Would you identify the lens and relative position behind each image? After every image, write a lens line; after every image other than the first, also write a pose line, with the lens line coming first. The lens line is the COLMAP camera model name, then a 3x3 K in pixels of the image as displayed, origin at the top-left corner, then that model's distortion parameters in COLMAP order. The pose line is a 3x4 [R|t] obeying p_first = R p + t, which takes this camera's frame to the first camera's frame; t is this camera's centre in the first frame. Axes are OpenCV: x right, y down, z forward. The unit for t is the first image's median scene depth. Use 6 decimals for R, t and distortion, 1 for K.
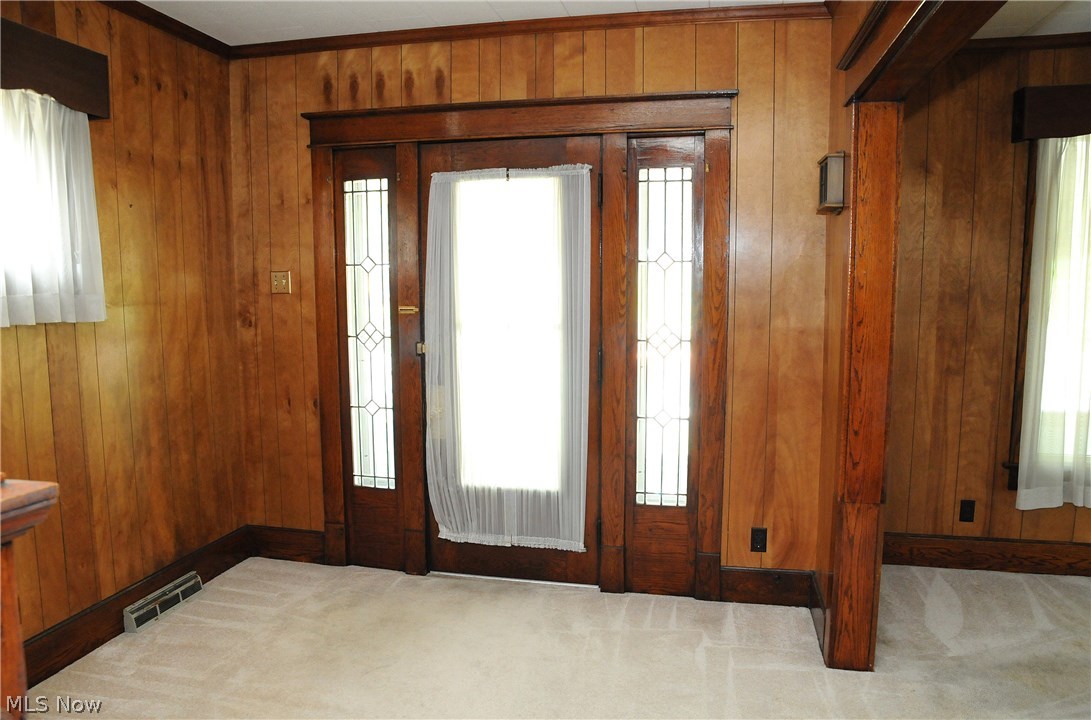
lens RADIAL K [[763.6, 0, 544.5], [0, 763.6, 374.1], [0, 0, 1]] dist [-0.118093, 0.062117]
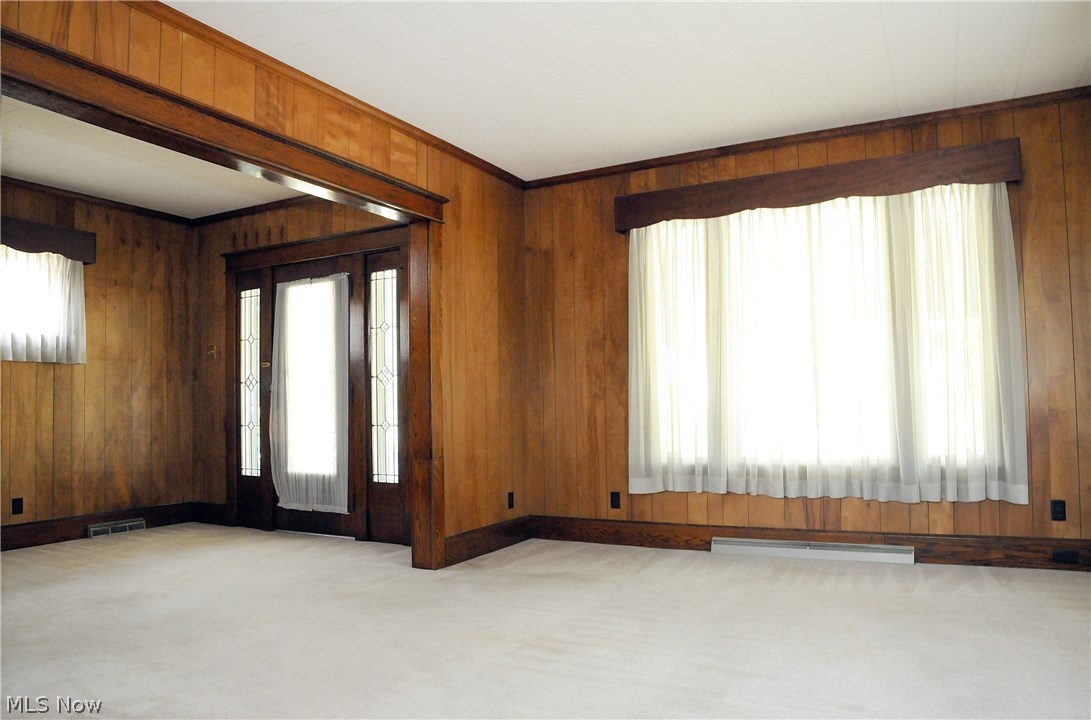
lens RADIAL K [[763.6, 0, 544.5], [0, 763.6, 374.1], [0, 0, 1]] dist [-0.118093, 0.062117]
pose [[0.962601, -0.025531, -0.269716, 0.874335], [-0.017969, 0.987341, -0.157591, 0.189197], [0.270325, 0.156544, 0.949957, -0.410100]]
